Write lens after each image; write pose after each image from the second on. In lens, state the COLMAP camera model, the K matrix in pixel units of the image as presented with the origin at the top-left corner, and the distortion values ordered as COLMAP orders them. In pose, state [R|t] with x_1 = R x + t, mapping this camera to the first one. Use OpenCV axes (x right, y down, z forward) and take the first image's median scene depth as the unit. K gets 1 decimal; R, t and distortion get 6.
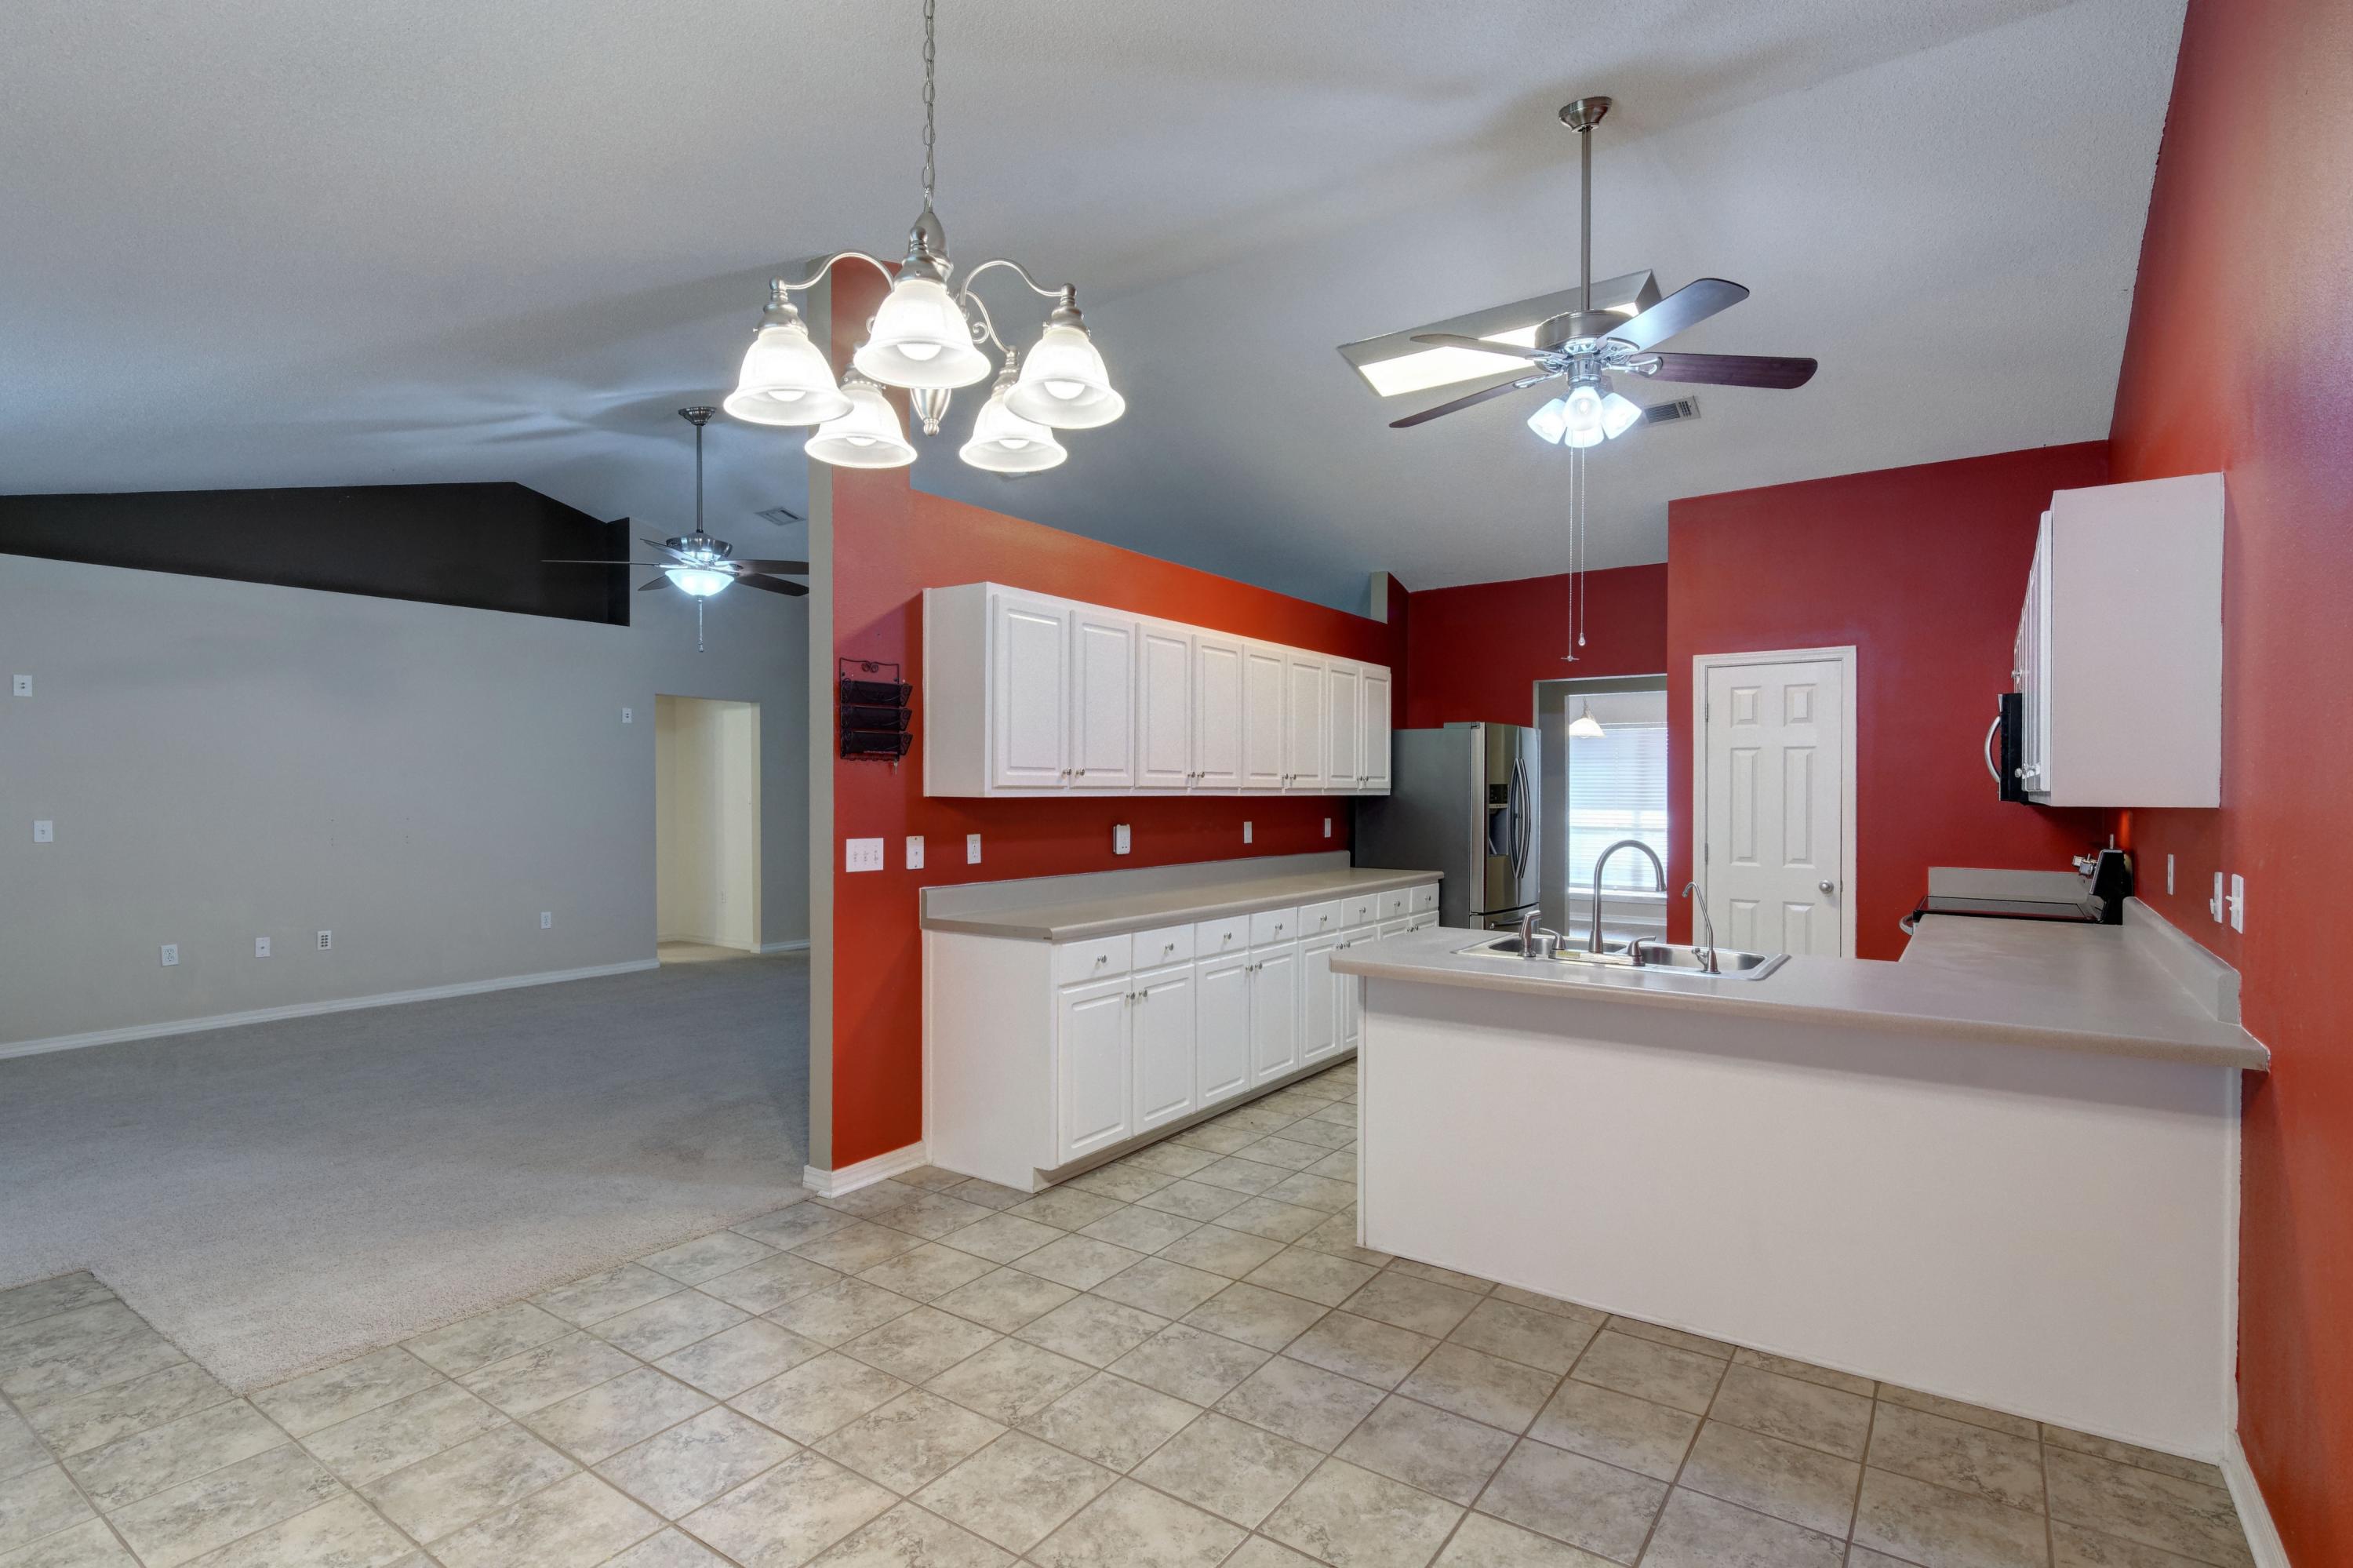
lens RADIAL K [[1134.1, 0, 1159.2], [0, 1134.1, 780.4], [0, 0, 1]] dist [-0.001053, 0.000354]
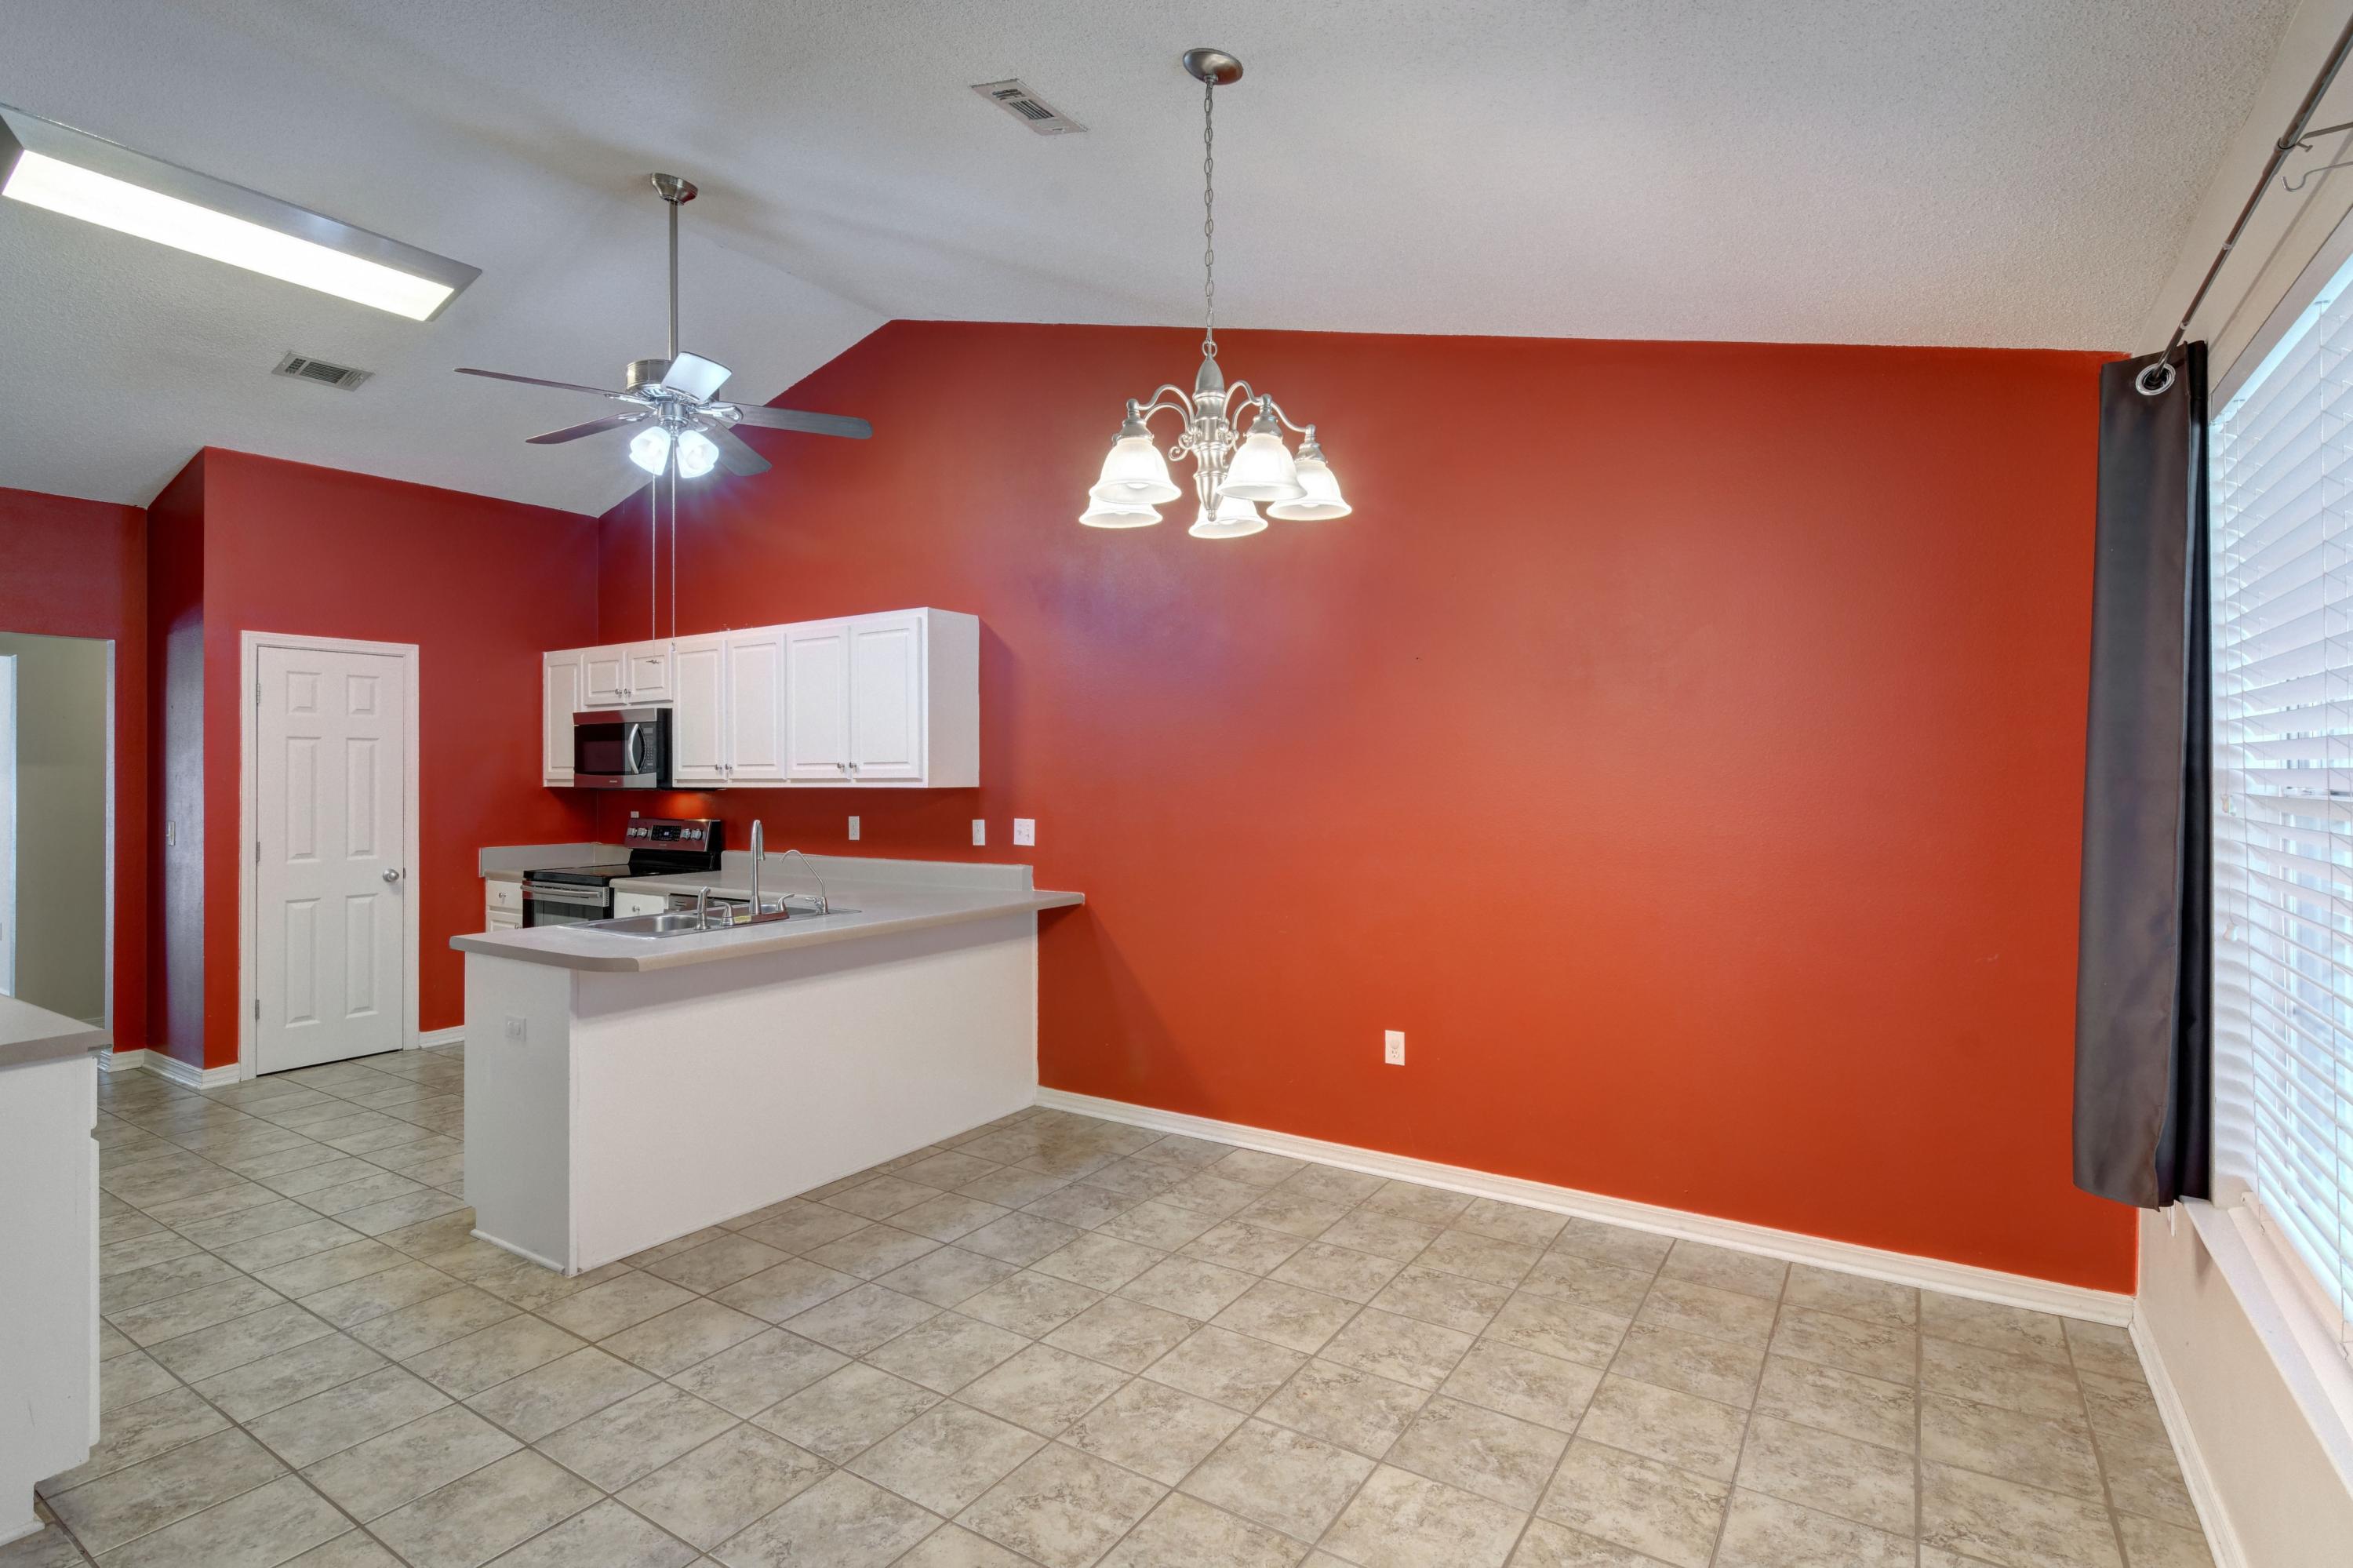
lens RADIAL K [[1134.1, 0, 1177.1], [0, 1134.1, 771.4], [0, 0, 1]] dist [-0.001053, 0.000354]
pose [[-0.023251, -0.000245, 0.999730, -0.495365], [-0.000550, 1.000000, 0.000233, -0.001698], [-0.999730, -0.000545, -0.023251, 0.343814]]
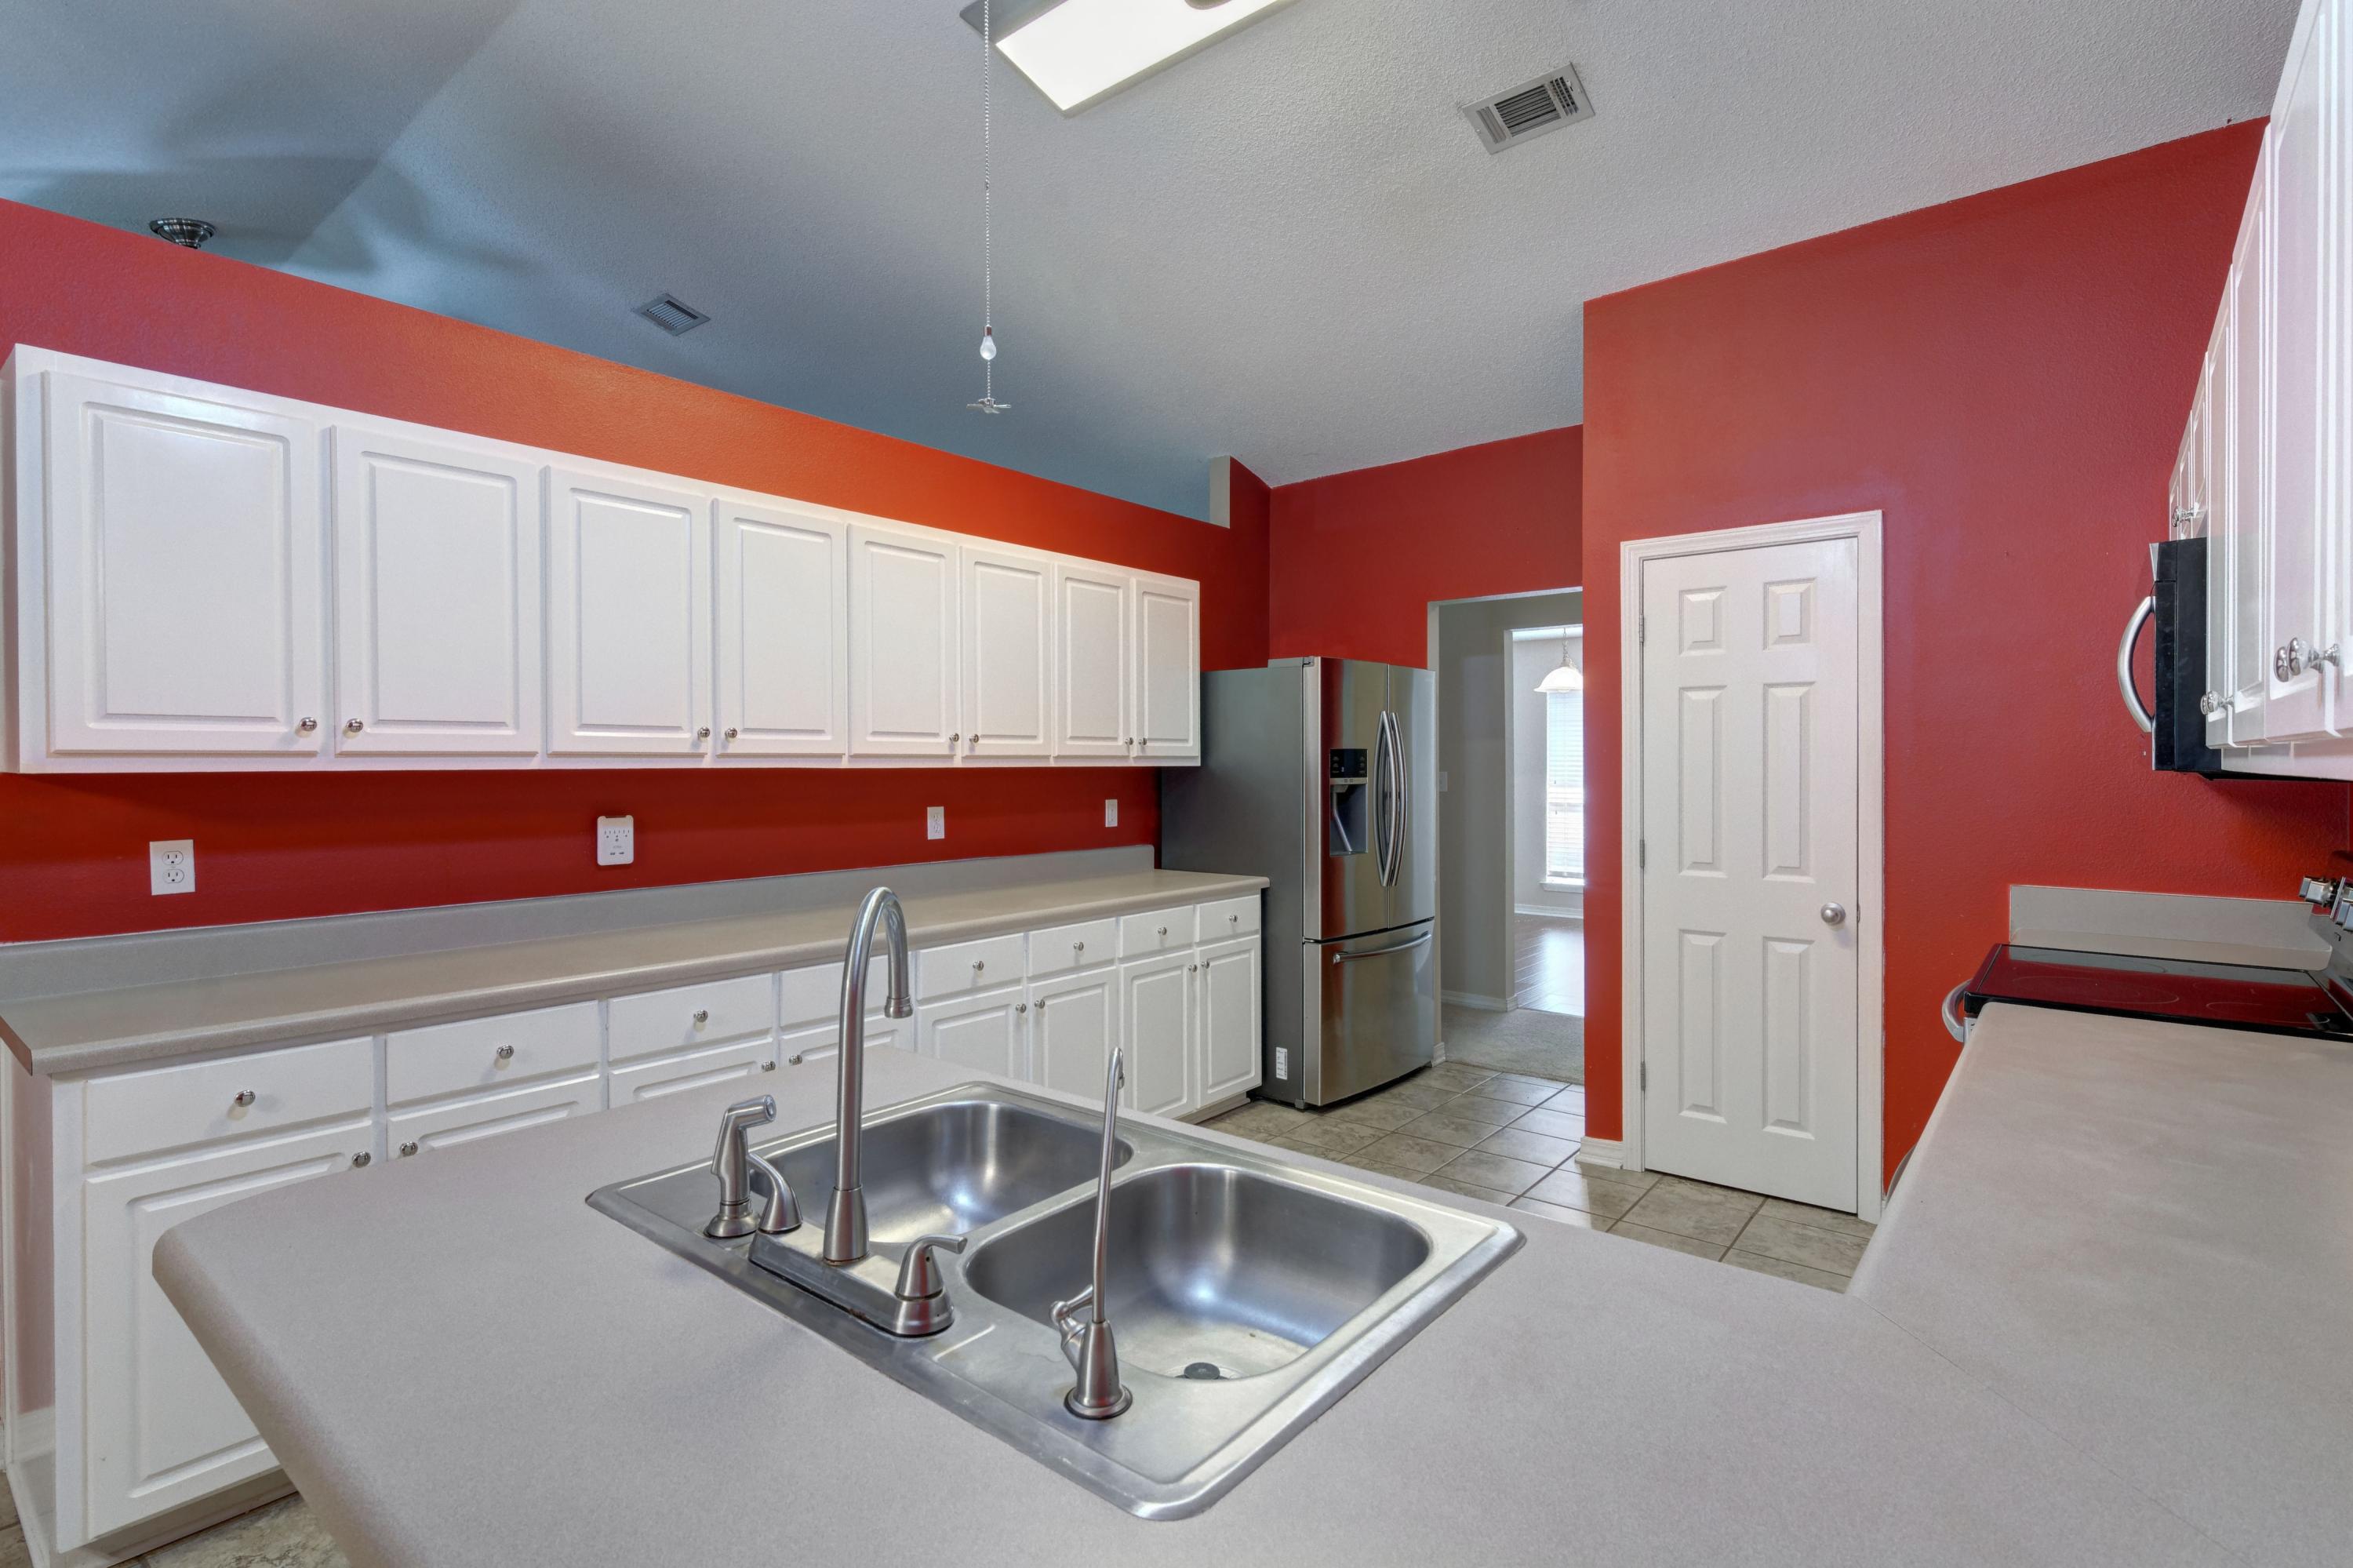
lens RADIAL K [[1134.1, 0, 1150.9], [0, 1134.1, 756.6], [0, 0, 1]] dist [-0.001053, 0.000354]
pose [[0.997722, -0.005340, -0.067253, 0.295161], [0.005581, 0.999979, 0.003398, 0.006764], [0.067233, -0.003765, 0.997730, 0.414068]]
